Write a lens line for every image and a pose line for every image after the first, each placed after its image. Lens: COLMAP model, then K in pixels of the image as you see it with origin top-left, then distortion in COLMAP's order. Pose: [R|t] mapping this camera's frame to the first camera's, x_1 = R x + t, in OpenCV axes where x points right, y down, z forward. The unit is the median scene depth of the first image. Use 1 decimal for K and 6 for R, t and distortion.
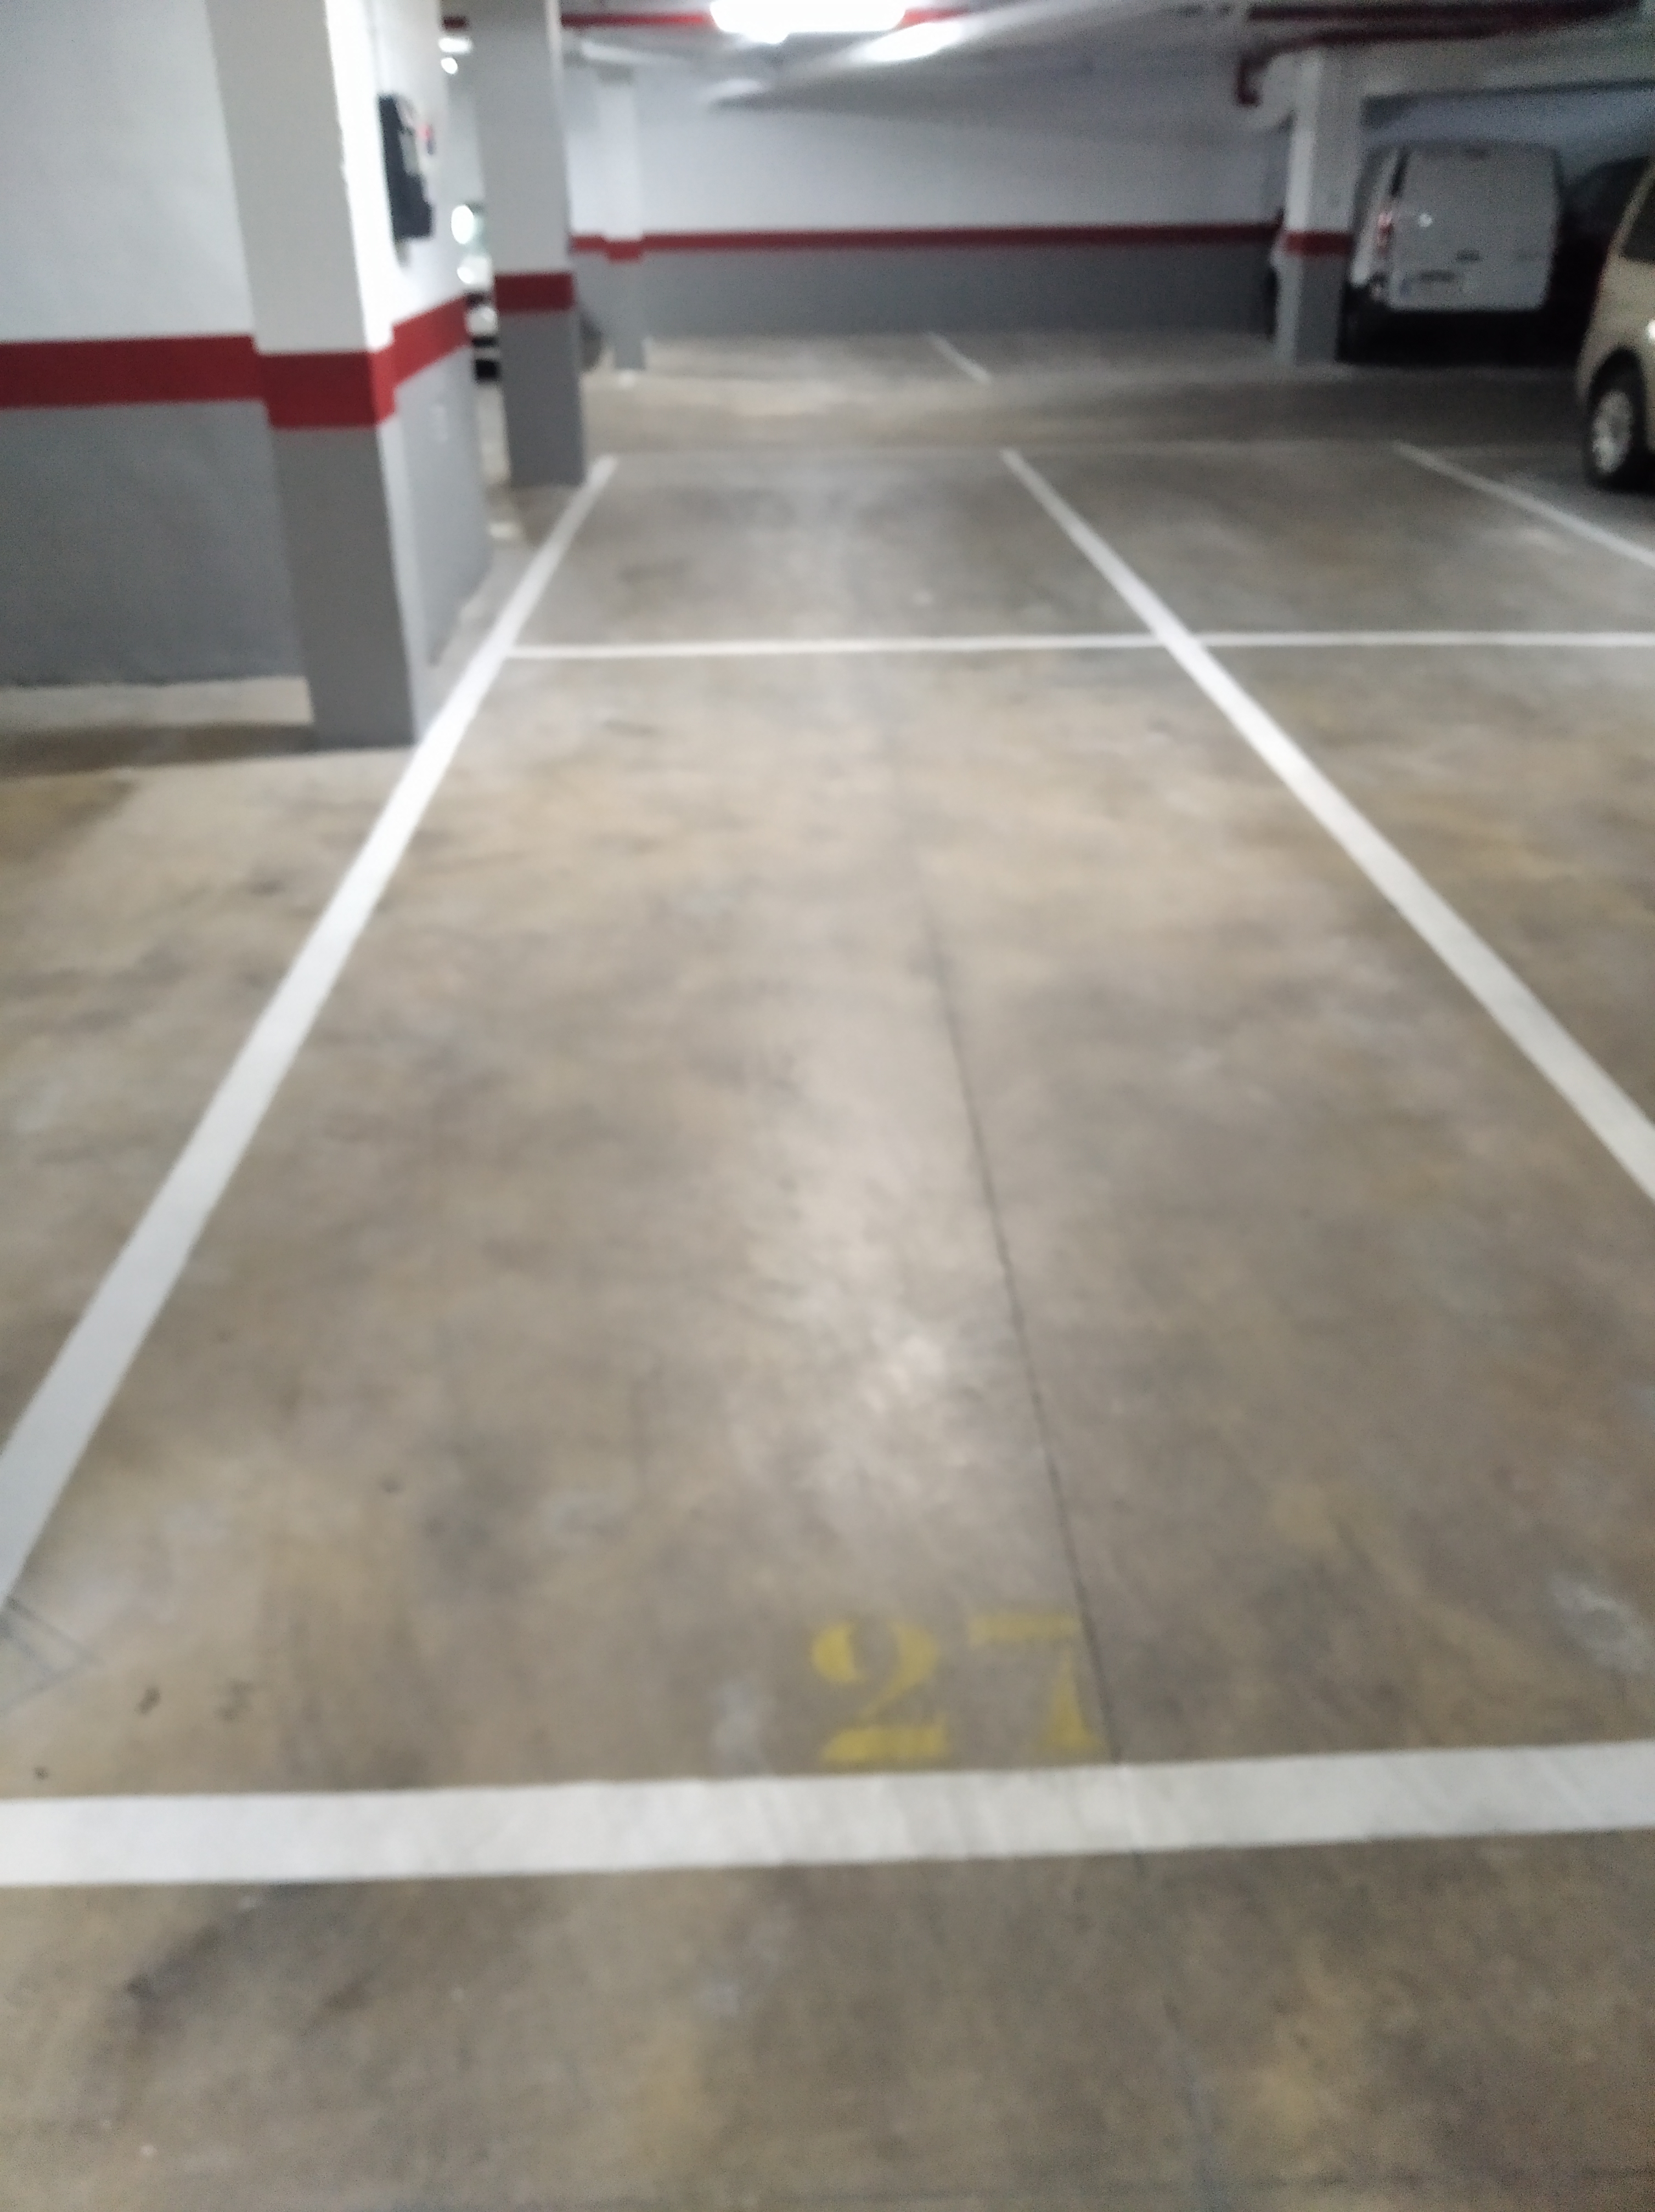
lens RADIAL K [[1721.9, 0, 827.5], [0, 1721.9, 1106.0], [0, 0, 1]] dist [0.002897, -0.050882]
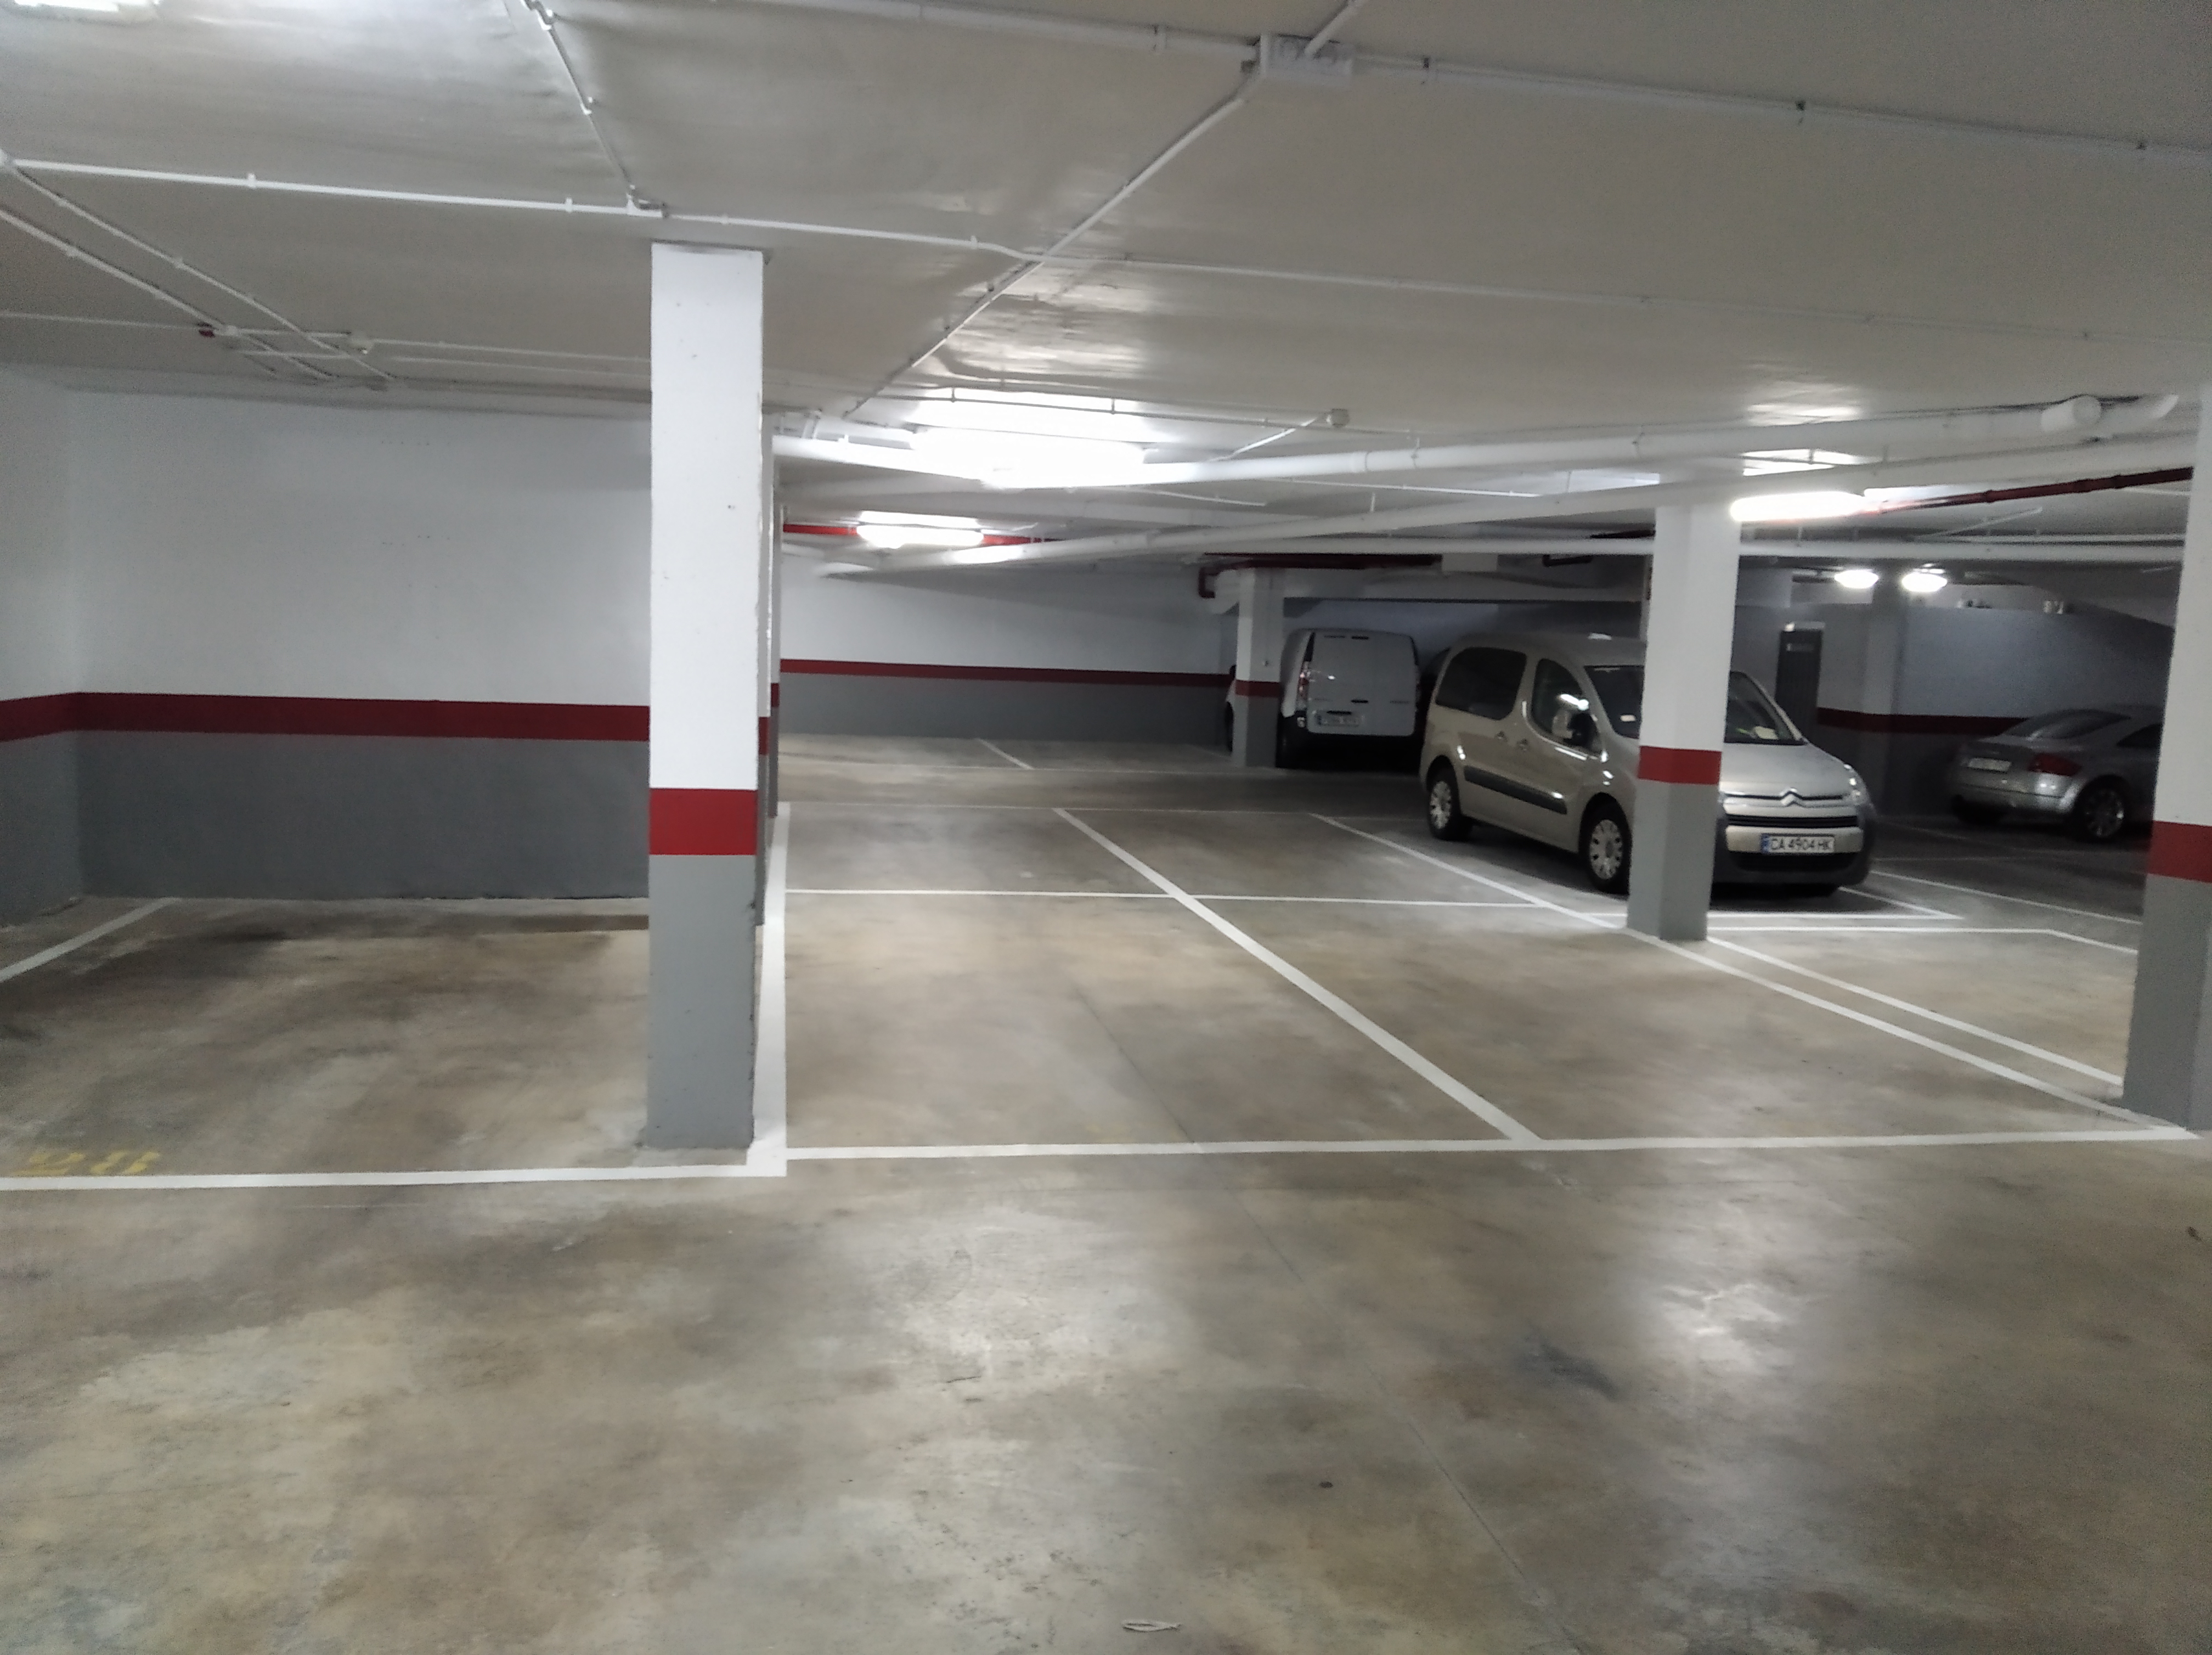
lens RADIAL K [[1721.9, 0, 1106.0], [0, 1721.9, 827.5], [0, 0, 1]] dist [0.002897, -0.050882]
pose [[0.986830, 0.034705, 0.157996, -0.070618], [0.025908, 0.930198, -0.366142, 0.142961], [-0.159675, 0.365413, 0.917048, -0.287576]]
